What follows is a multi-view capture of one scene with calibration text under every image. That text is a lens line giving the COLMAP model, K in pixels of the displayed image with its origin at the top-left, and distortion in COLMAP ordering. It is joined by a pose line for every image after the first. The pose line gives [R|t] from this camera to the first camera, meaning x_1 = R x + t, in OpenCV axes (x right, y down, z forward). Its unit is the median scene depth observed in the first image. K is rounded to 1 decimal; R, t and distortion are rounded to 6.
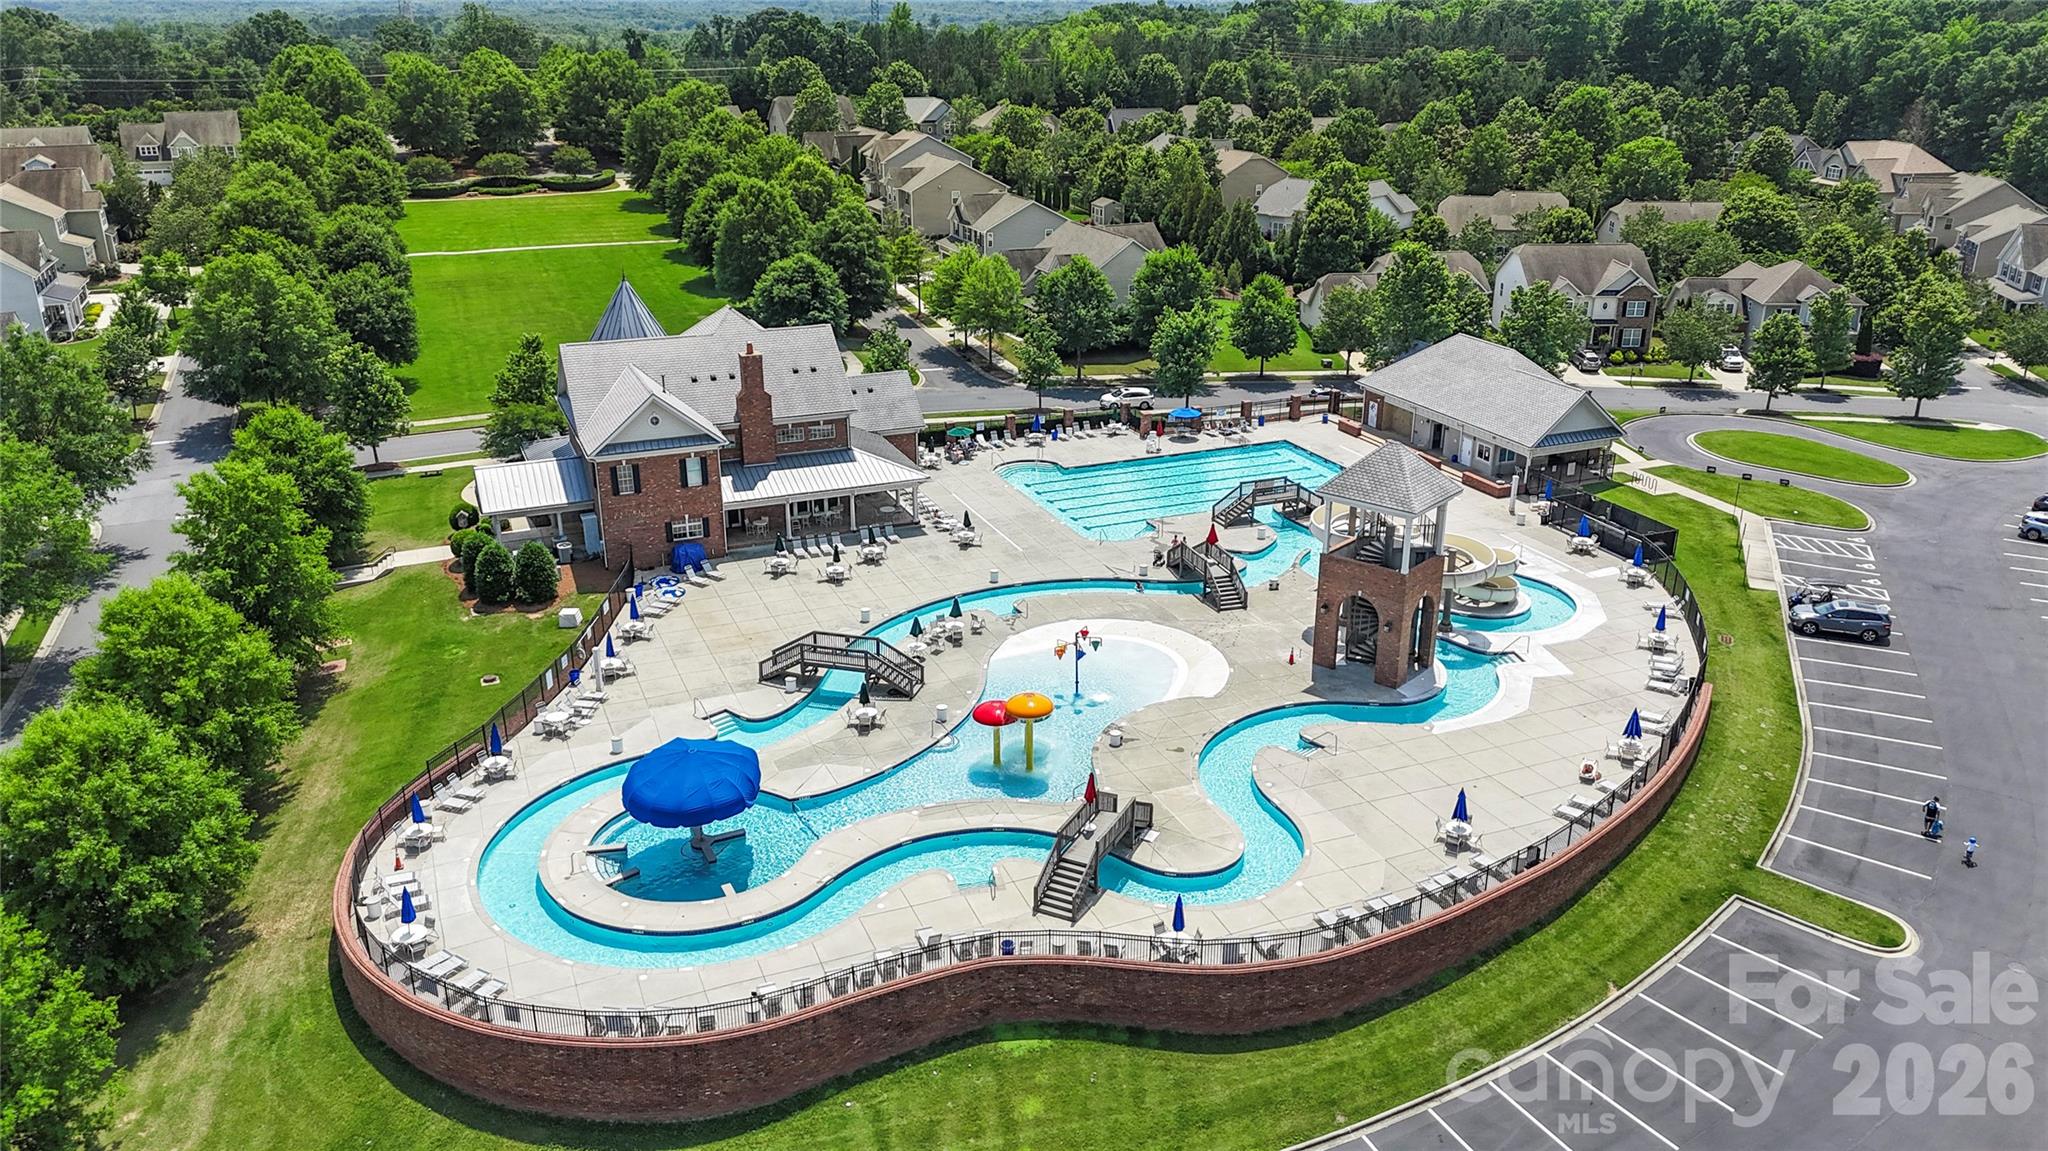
lens RADIAL K [[1505.6, 0, 1024.0], [0, 1505.6, 575.5], [0, 0, 1]] dist [0.078931, -0.090105]
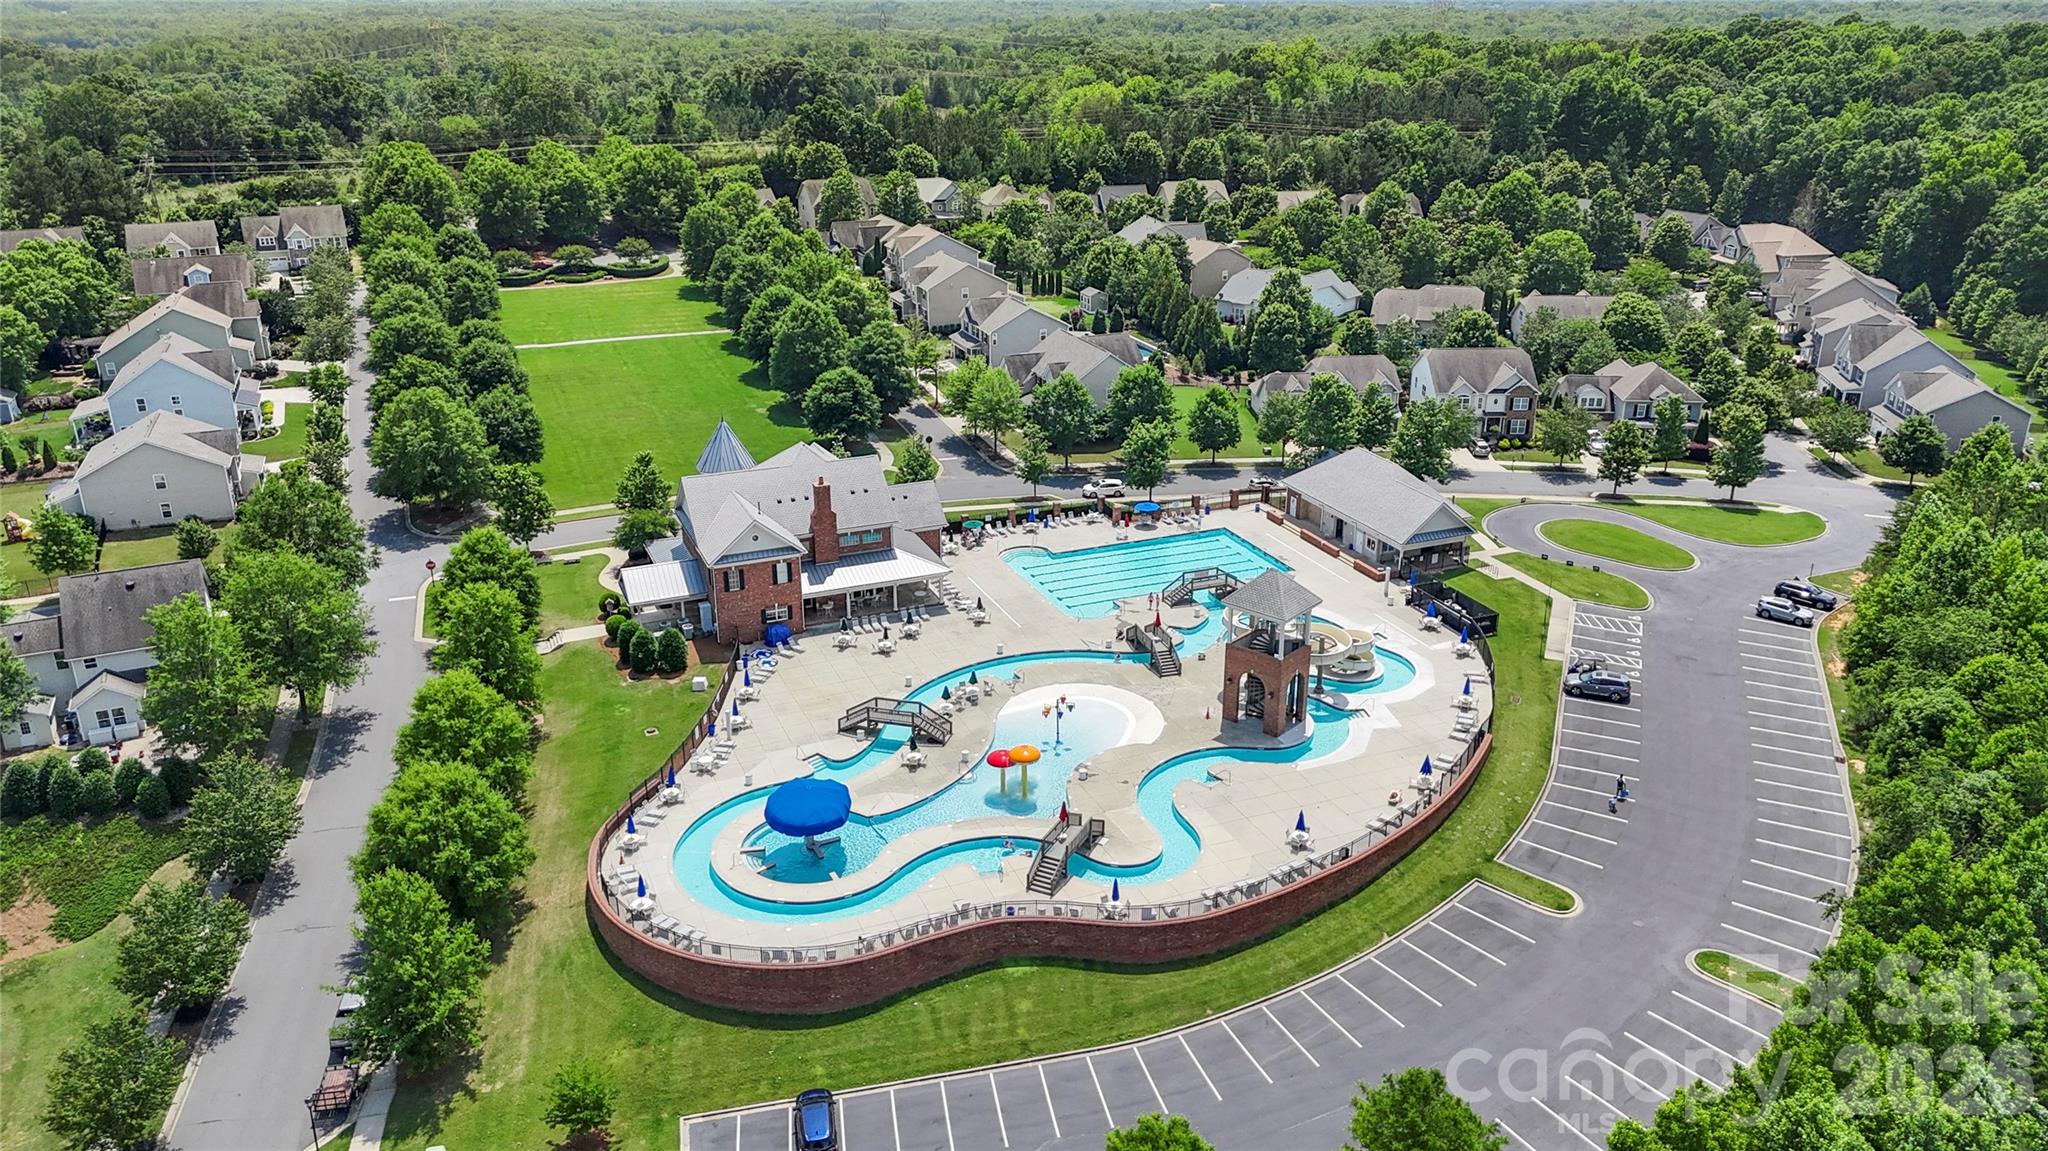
lens RADIAL K [[1505.6, 0, 1024.0], [0, 1505.6, 575.5], [0, 0, 1]] dist [0.078931, -0.090105]
pose [[0.999999, -0.001356, -0.000623, 0.002937], [0.001361, 0.999974, 0.007140, -0.071628], [0.000614, -0.007141, 0.999974, -0.351736]]
